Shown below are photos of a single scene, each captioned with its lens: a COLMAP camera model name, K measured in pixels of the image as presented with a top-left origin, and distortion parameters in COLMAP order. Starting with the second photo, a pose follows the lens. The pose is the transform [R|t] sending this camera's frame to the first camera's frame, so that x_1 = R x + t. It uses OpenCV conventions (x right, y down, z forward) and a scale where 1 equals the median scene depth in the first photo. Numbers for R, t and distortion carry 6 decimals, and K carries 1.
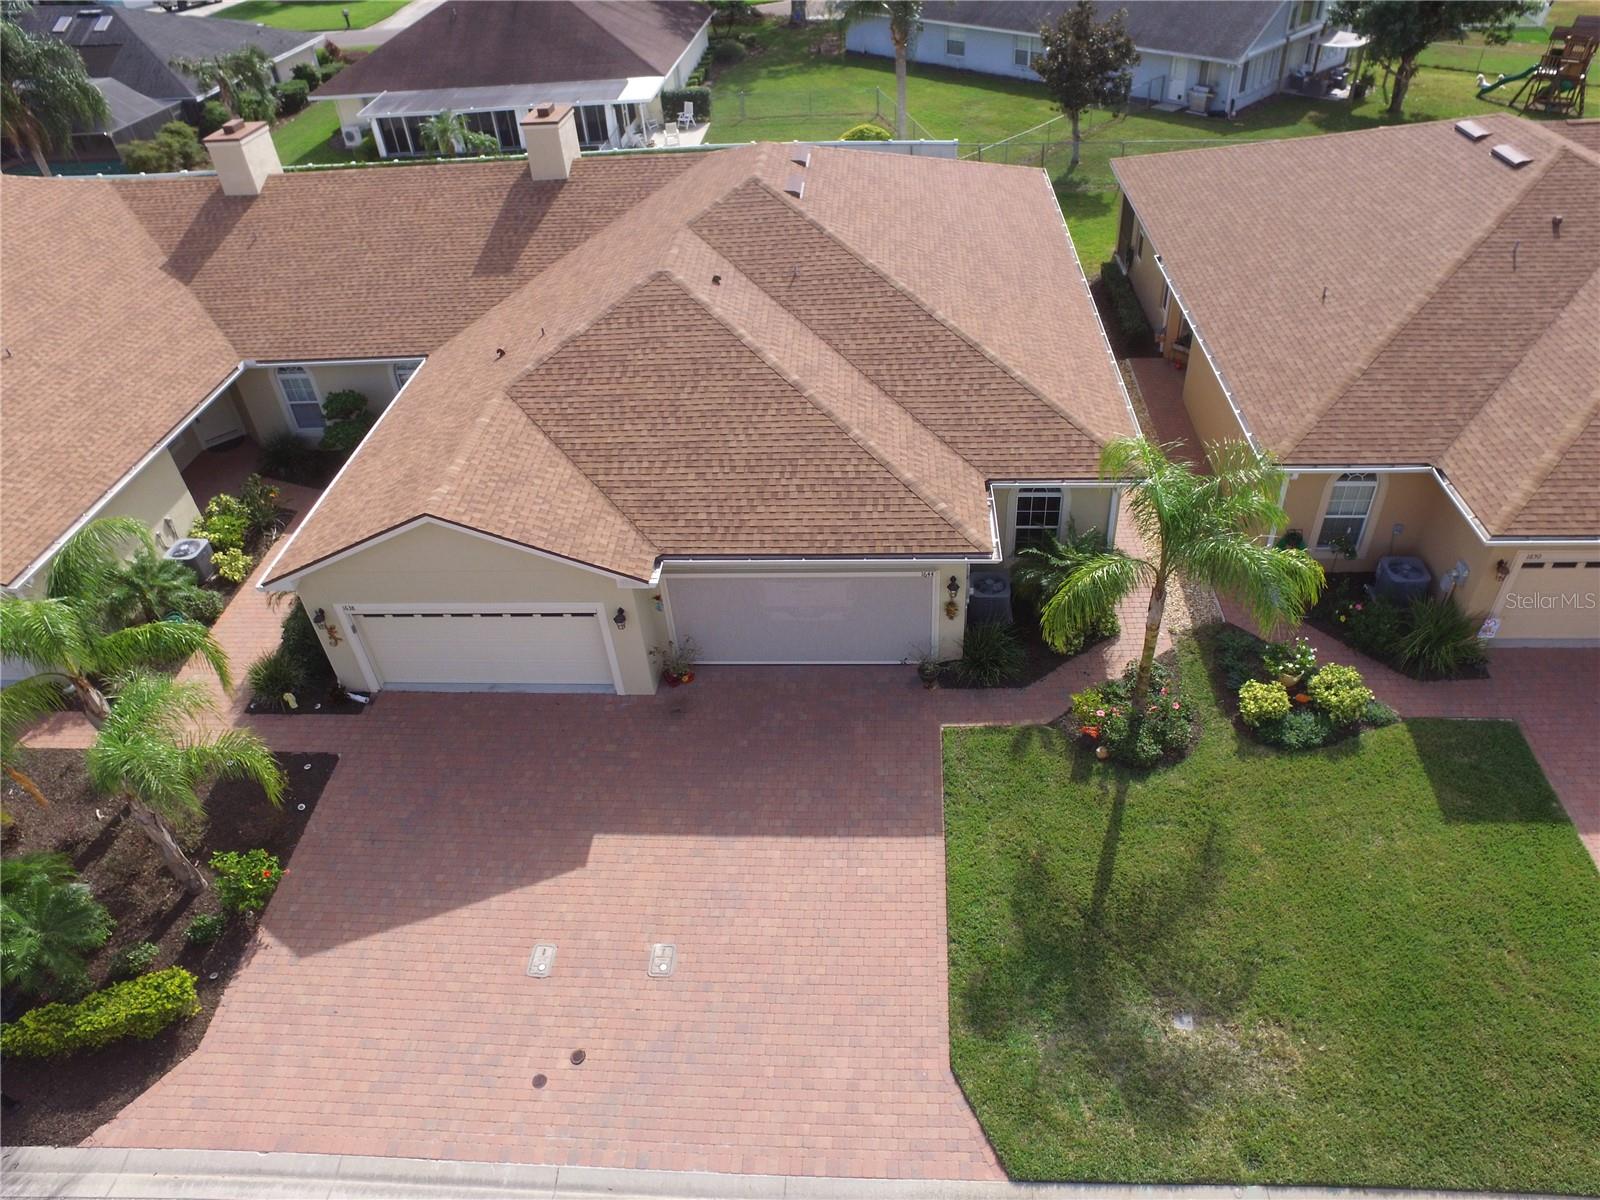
lens RADIAL K [[1066.5, 0, 828.6], [0, 1066.5, 597.9], [0, 0, 1]] dist [-0.114524, 0.089096]
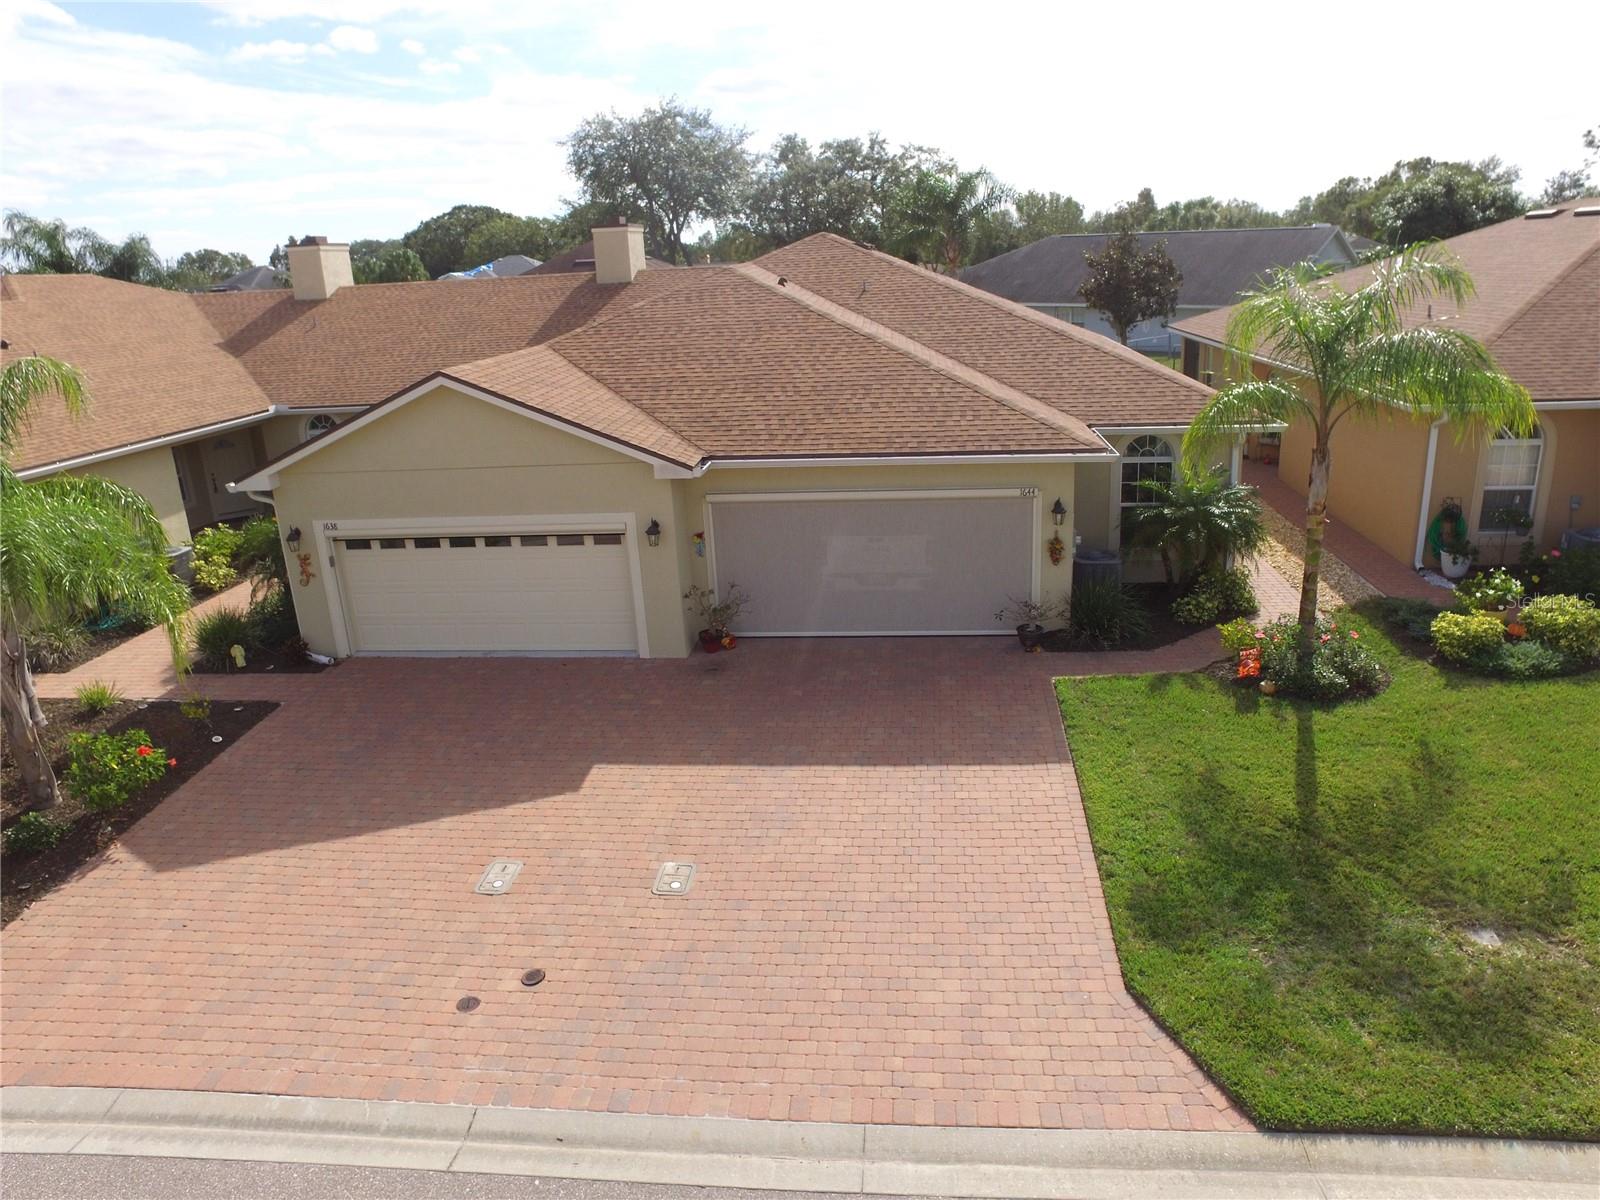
lens RADIAL K [[1063.5, 0, 827.6], [0, 1063.5, 597.1], [0, 0, 1]] dist [-0.113513, 0.087044]
pose [[0.999304, 0.019379, -0.031888, -0.035940], [-0.029525, 0.933214, -0.358105, 0.360614], [0.022819, 0.358797, 0.933137, 0.262047]]
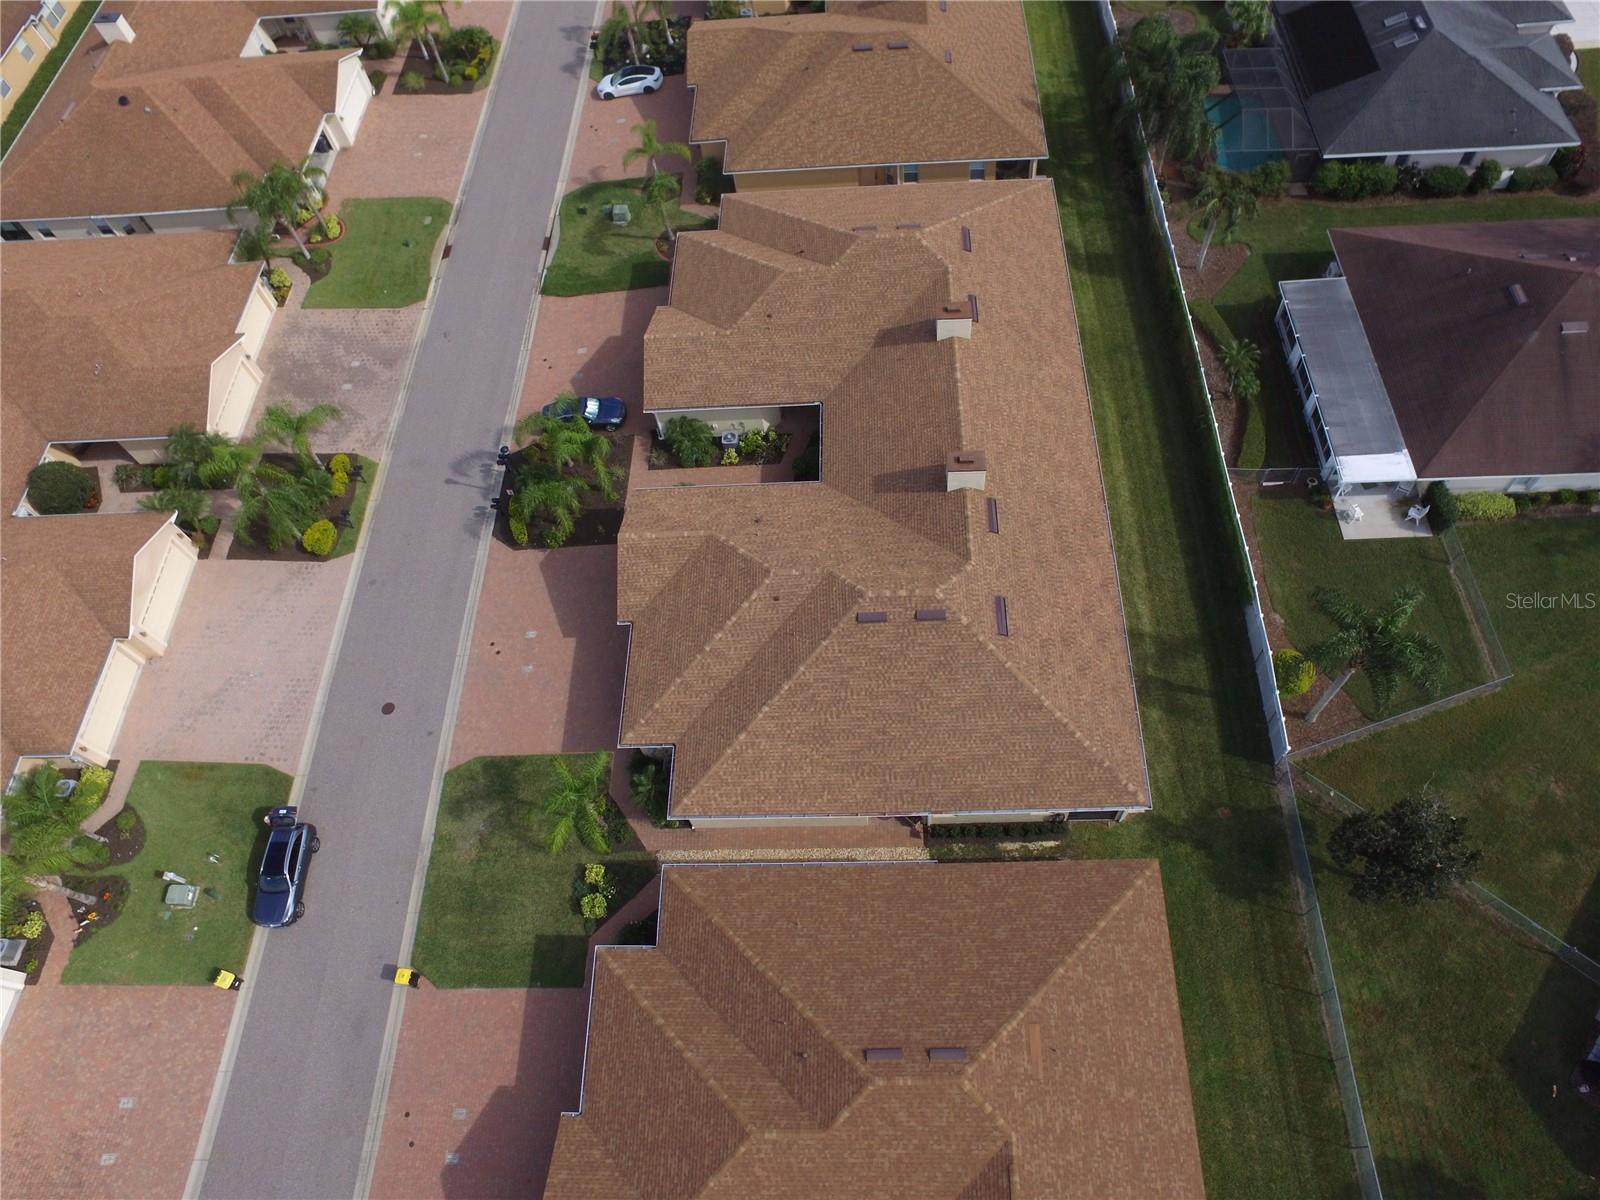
lens RADIAL K [[1063.5, 0, 827.6], [0, 1063.5, 597.1], [0, 0, 1]] dist [-0.113513, 0.087044]
pose [[0.046832, 0.883232, -0.466593, 0.983887], [-0.572722, 0.406446, 0.711893, -2.116486], [0.818411, 0.233889, 0.524880, 0.046222]]
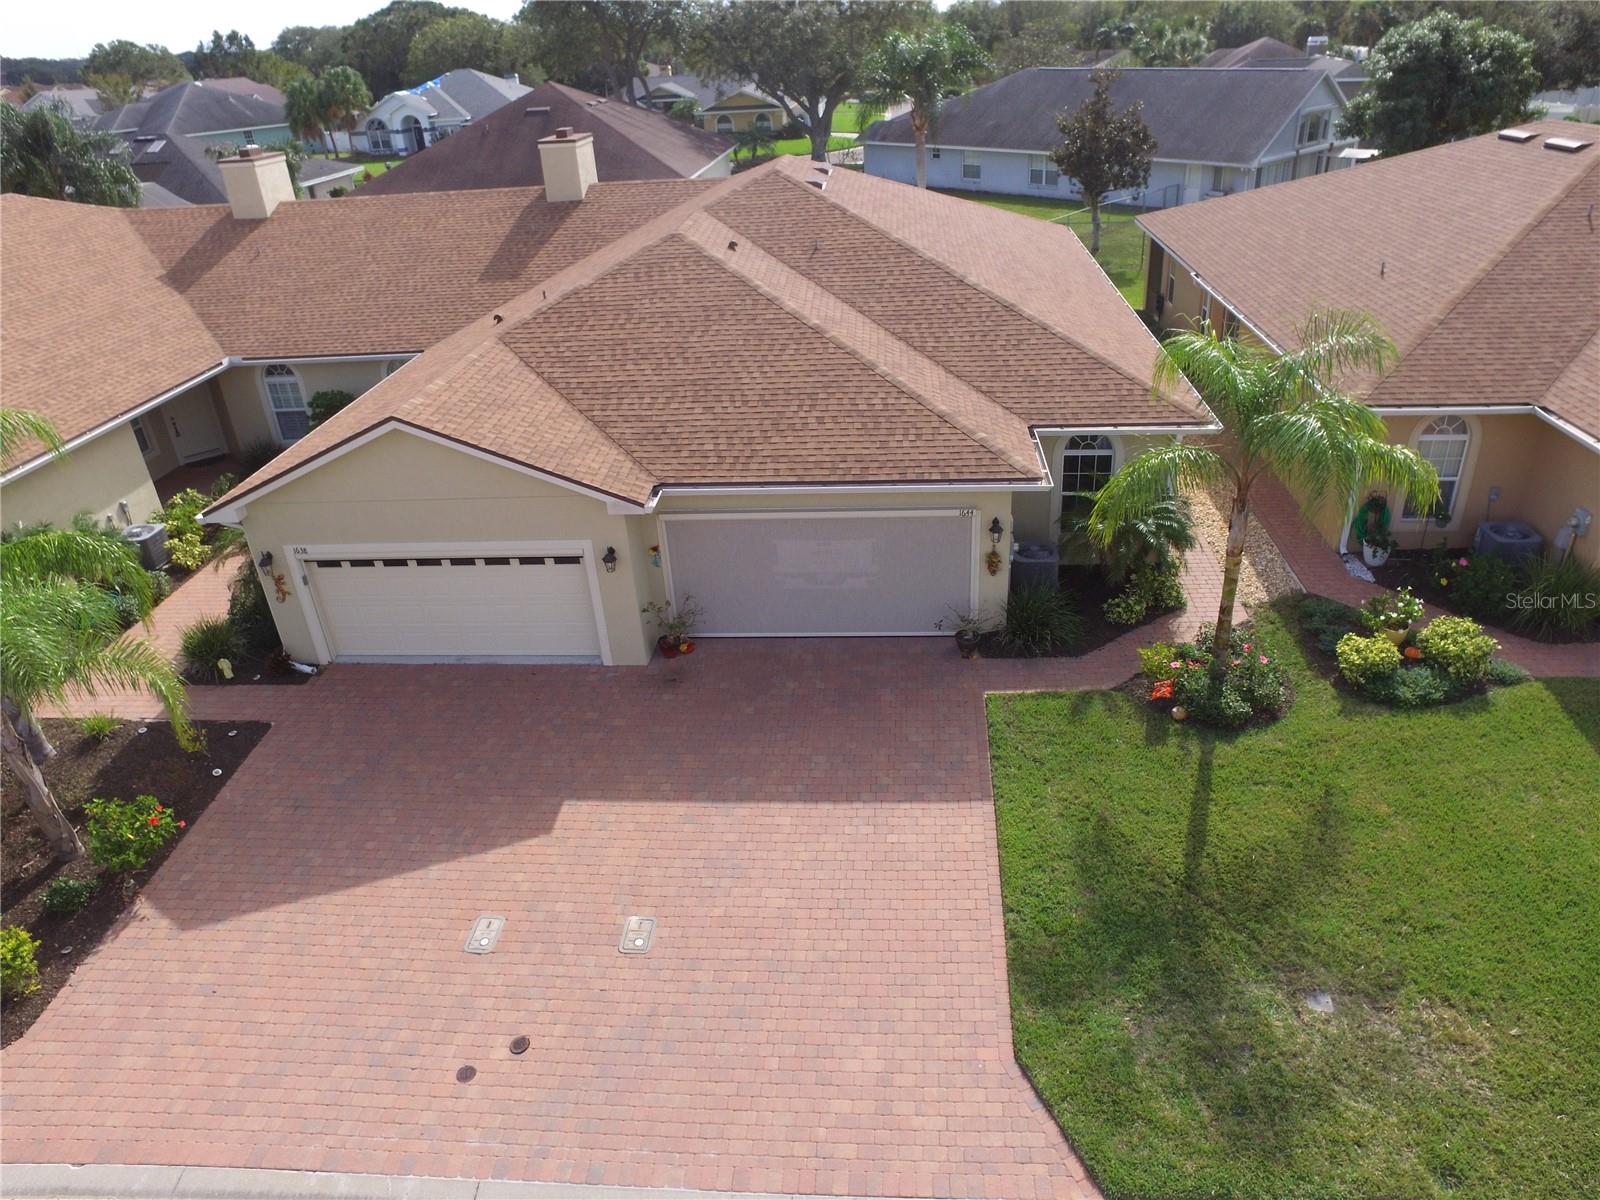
lens RADIAL K [[1065.6, 0, 830.6], [0, 1065.6, 597.2], [0, 0, 1]] dist [-0.112195, 0.086155]
pose [[0.999906, 0.008730, -0.010599, -0.007873], [-0.010460, 0.984326, -0.176045, 0.202792], [0.008896, 0.176140, 0.984325, 0.162587]]
